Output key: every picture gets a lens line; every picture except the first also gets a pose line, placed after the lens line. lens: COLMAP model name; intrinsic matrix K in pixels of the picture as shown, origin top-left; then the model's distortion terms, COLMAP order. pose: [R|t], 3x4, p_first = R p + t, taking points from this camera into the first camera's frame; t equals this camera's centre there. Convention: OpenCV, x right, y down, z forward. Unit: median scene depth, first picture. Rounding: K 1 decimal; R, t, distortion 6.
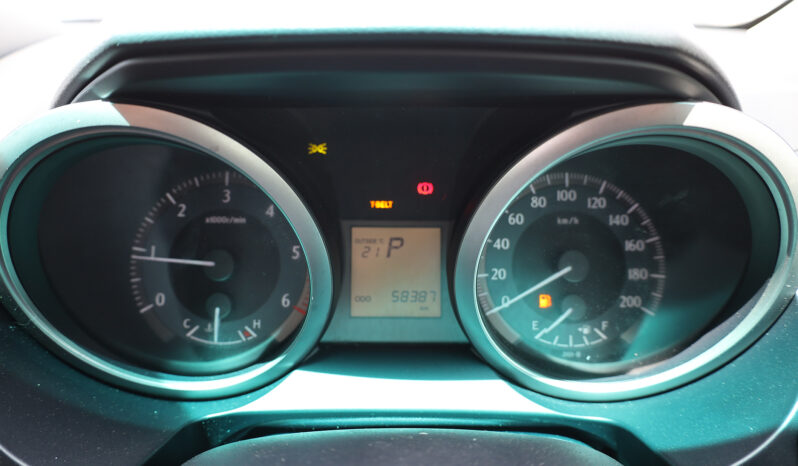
lens RADIAL K [[574.4, 0, 399.0], [0, 574.4, 233.0], [0, 0, 1]] dist [-0.004187, 0.000787]
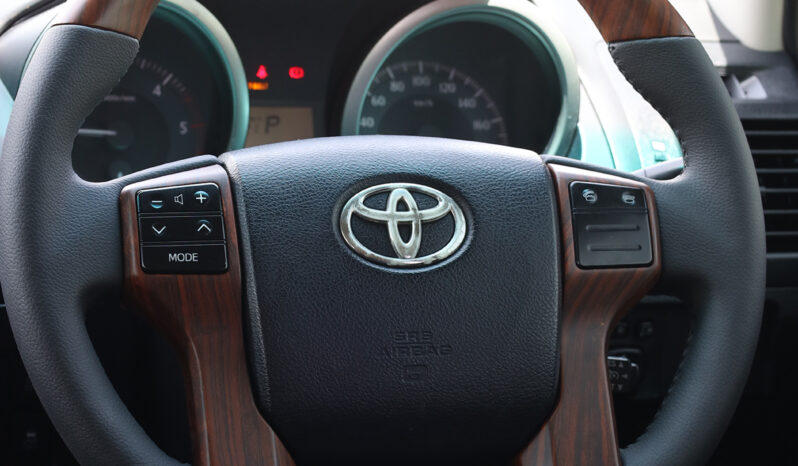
lens RADIAL K [[2399.3, 0, 399.0], [0, 2399.3, 233.0], [0, 0, 1]] dist [0.011665, 0.030575]
pose [[0.960148, -0.001762, 0.279487, -1.044408], [0.046521, 0.987038, -0.153593, 0.934401], [-0.275594, 0.160474, 0.947785, -3.331551]]
